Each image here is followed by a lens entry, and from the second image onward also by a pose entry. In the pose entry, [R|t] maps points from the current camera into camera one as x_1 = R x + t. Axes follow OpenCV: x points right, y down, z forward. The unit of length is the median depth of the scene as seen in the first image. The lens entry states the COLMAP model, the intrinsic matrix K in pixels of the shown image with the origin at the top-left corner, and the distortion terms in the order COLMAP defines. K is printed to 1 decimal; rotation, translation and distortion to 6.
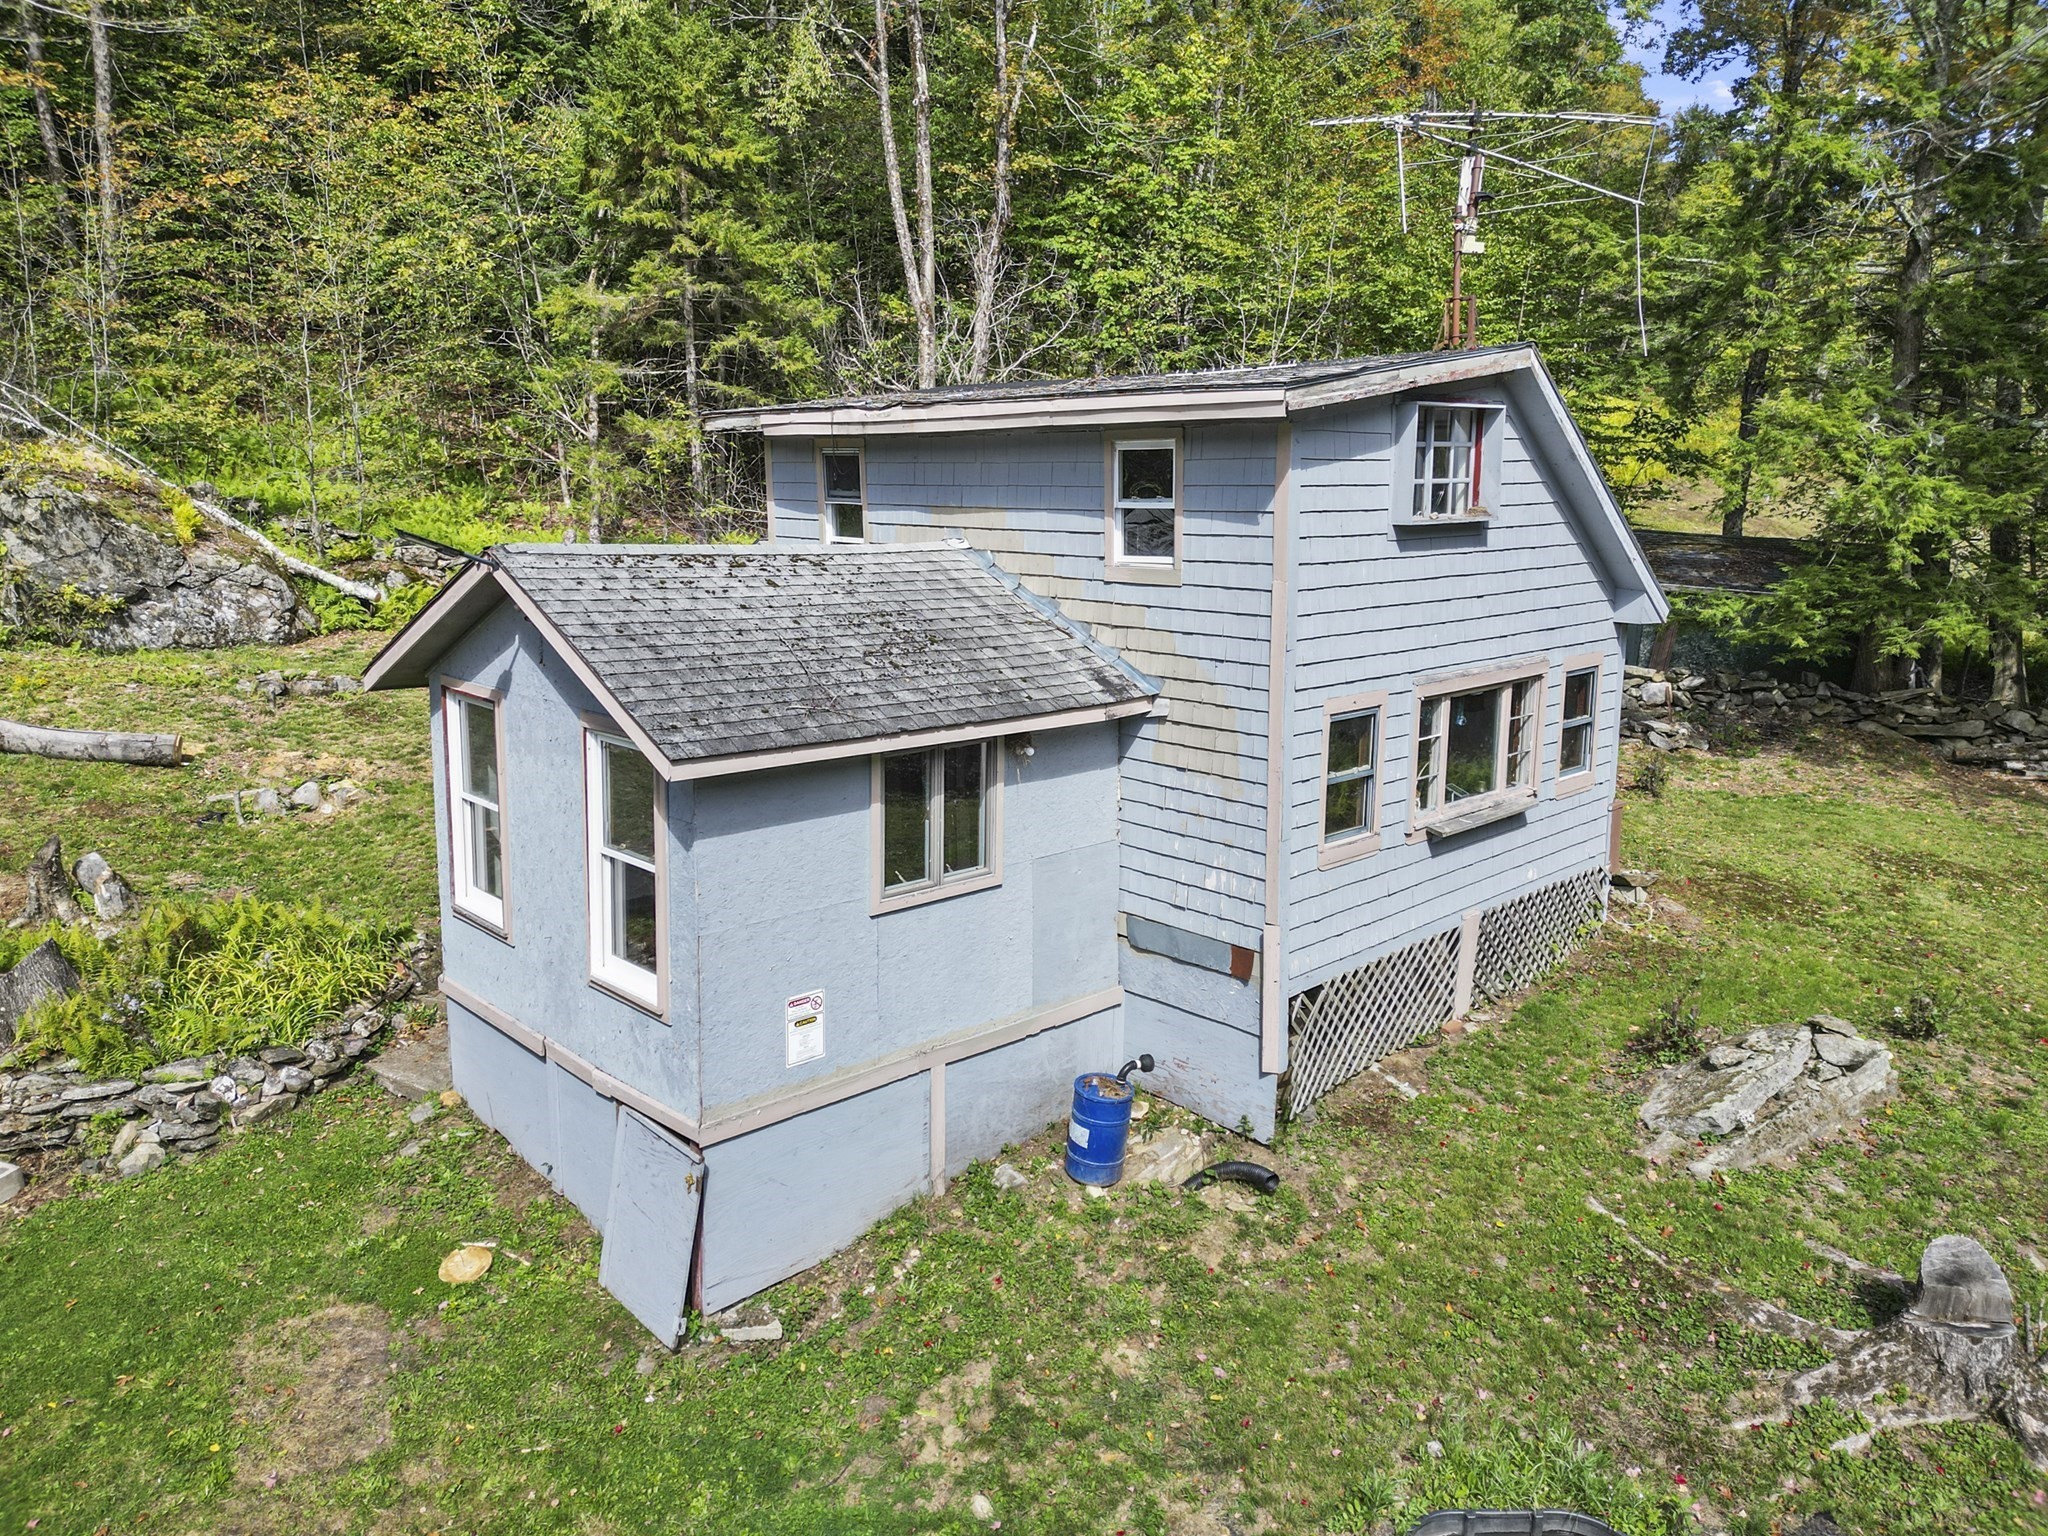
lens RADIAL K [[1441.5, 0, 1021.4], [0, 1441.5, 725.7], [0, 0, 1]] dist [0.087163, -0.090146]
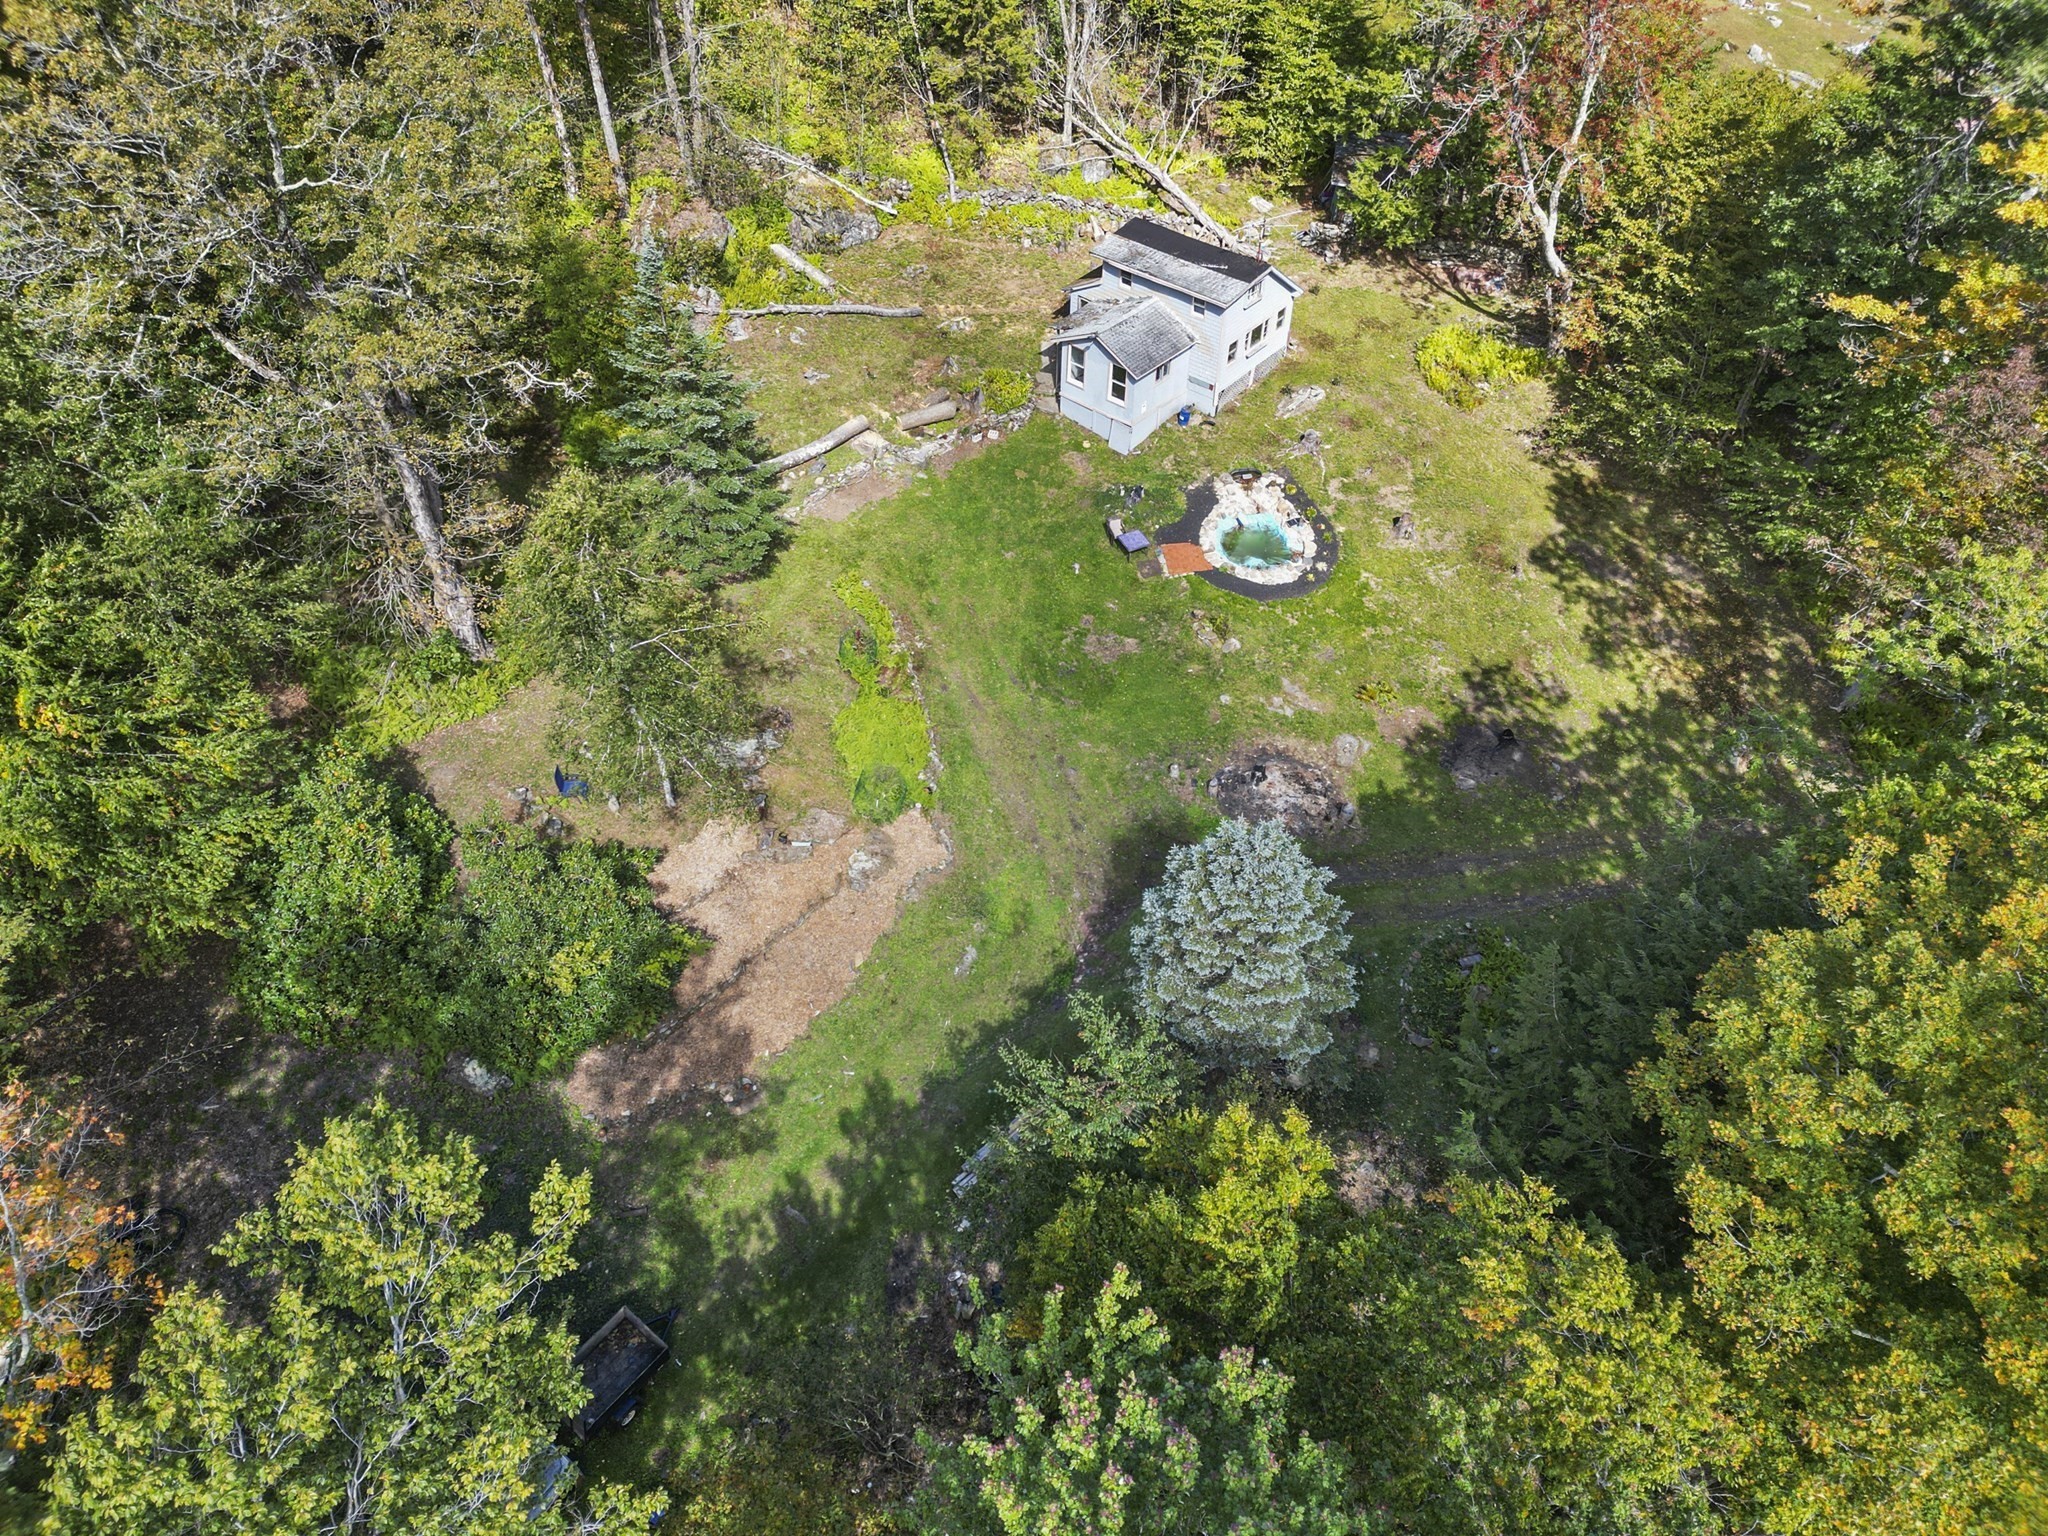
lens RADIAL K [[1441.5, 0, 1021.4], [0, 1441.5, 725.7], [0, 0, 1]] dist [0.087163, -0.090146]
pose [[0.994761, -0.069717, 0.074773, -1.014707], [0.015955, 0.828310, 0.560043, -1.775438], [-0.100980, -0.555916, 0.825082, -3.998660]]
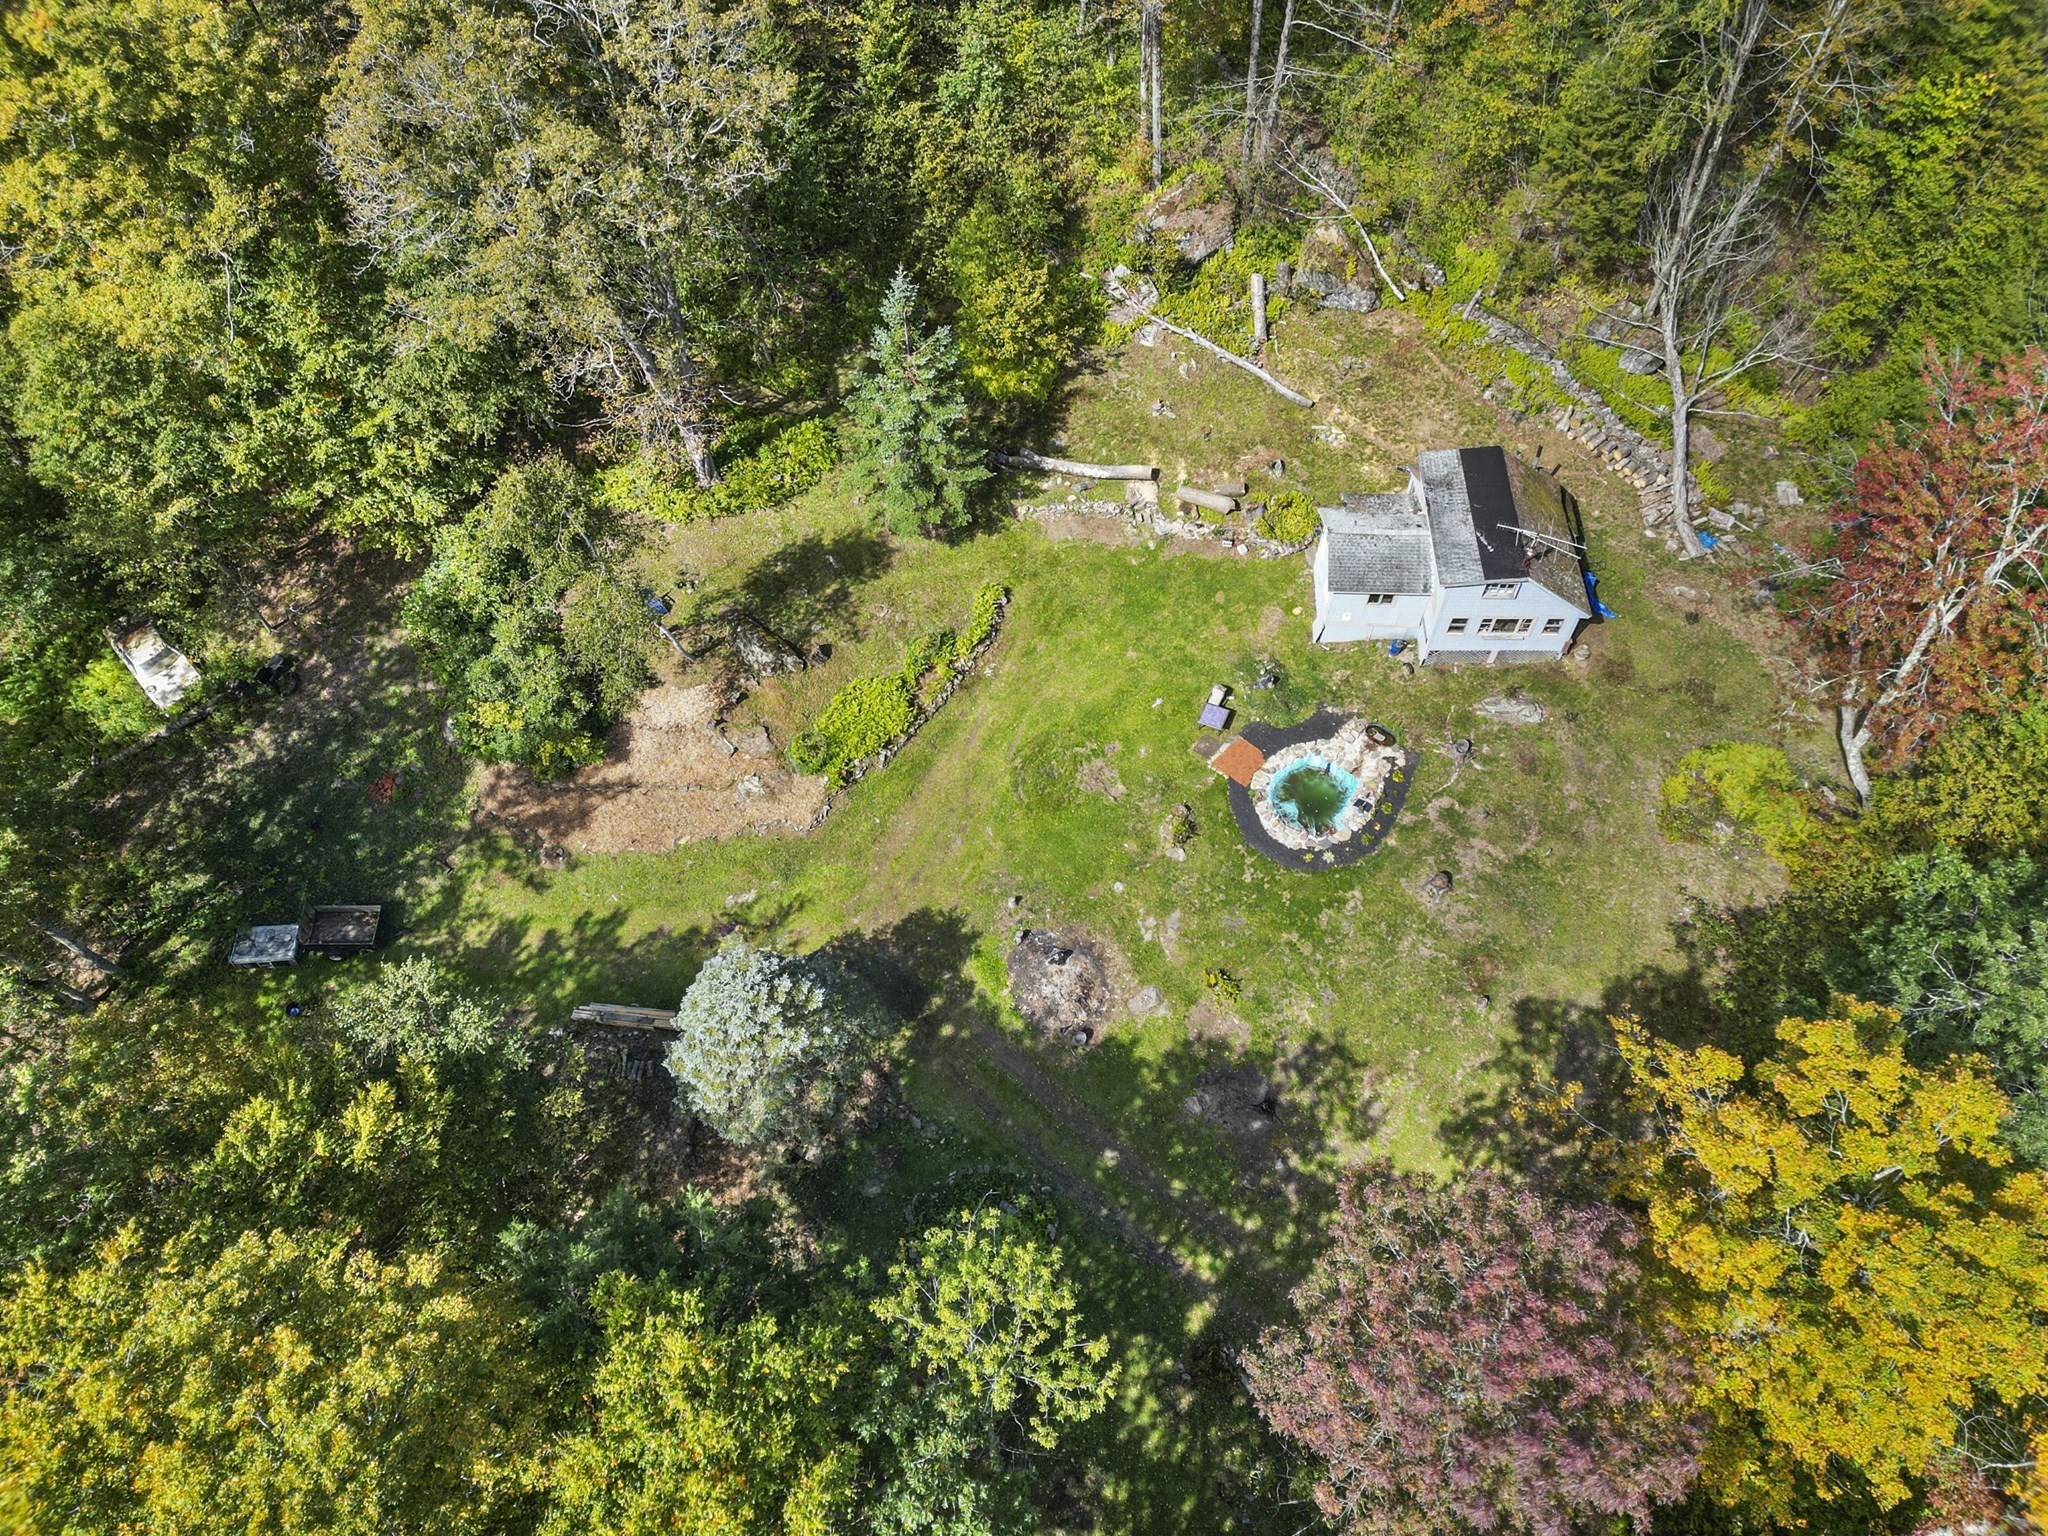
lens RADIAL K [[1441.5, 0, 1021.4], [0, 1441.5, 725.7], [0, 0, 1]] dist [0.087163, -0.090146]
pose [[0.698087, 0.576185, -0.425072, 1.458150], [-0.101024, 0.666986, 0.738190, -3.196723], [0.708850, -0.472378, 0.523823, -2.819694]]
